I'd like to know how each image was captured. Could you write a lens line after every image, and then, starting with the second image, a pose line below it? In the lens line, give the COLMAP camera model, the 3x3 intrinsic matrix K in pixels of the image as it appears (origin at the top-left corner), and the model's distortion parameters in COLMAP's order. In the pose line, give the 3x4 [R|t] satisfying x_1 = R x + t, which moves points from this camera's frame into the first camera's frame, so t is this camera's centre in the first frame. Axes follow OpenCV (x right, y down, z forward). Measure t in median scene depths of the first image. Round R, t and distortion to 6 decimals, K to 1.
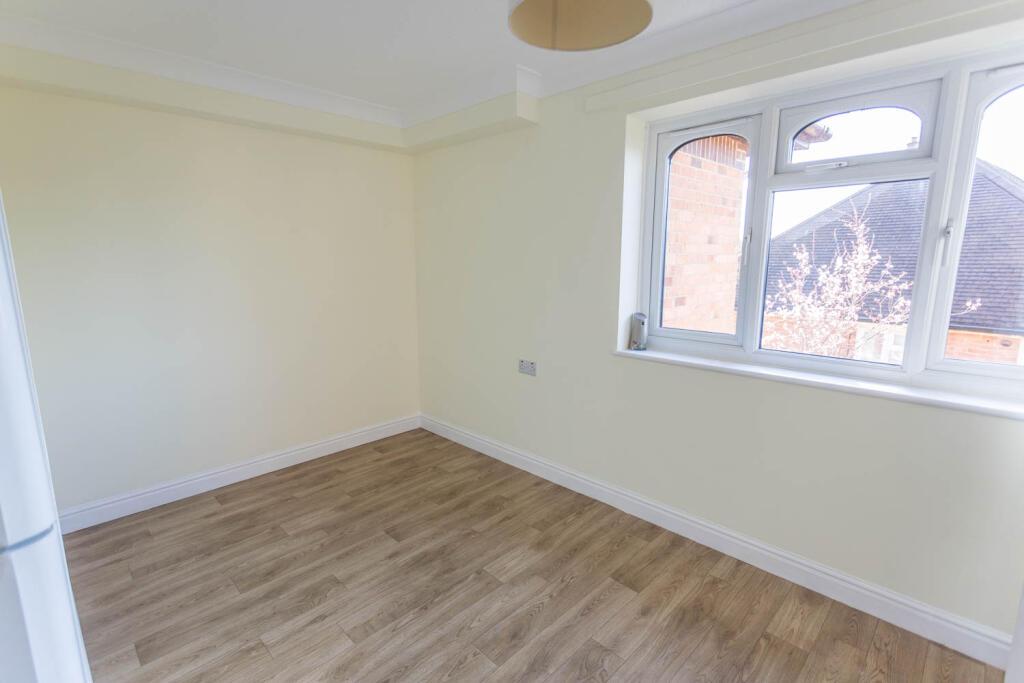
lens RADIAL K [[490.5, 0, 503.1], [0, 490.5, 318.1], [0, 0, 1]] dist [0.010546, -0.001487]
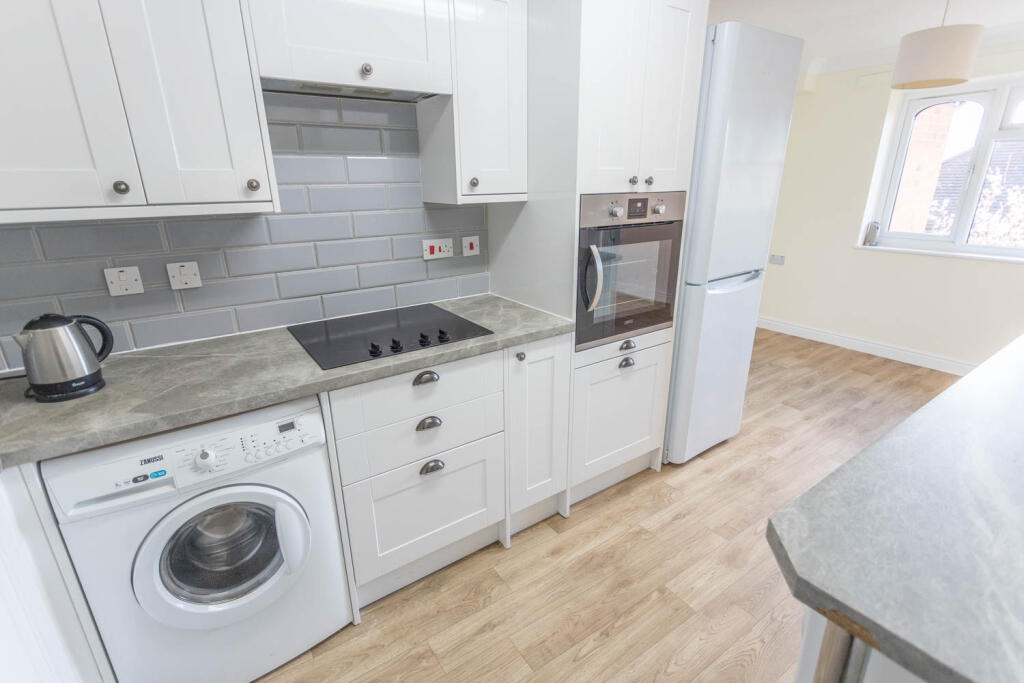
lens RADIAL K [[490.5, 0, 502.5], [0, 490.5, 333.2], [0, 0, 1]] dist [0.010546, -0.001487]
pose [[0.981996, 0.043382, -0.183851, -0.692925], [-0.010341, 0.984158, 0.176993, 0.088517], [0.188617, -0.171905, 0.966888, -0.938549]]
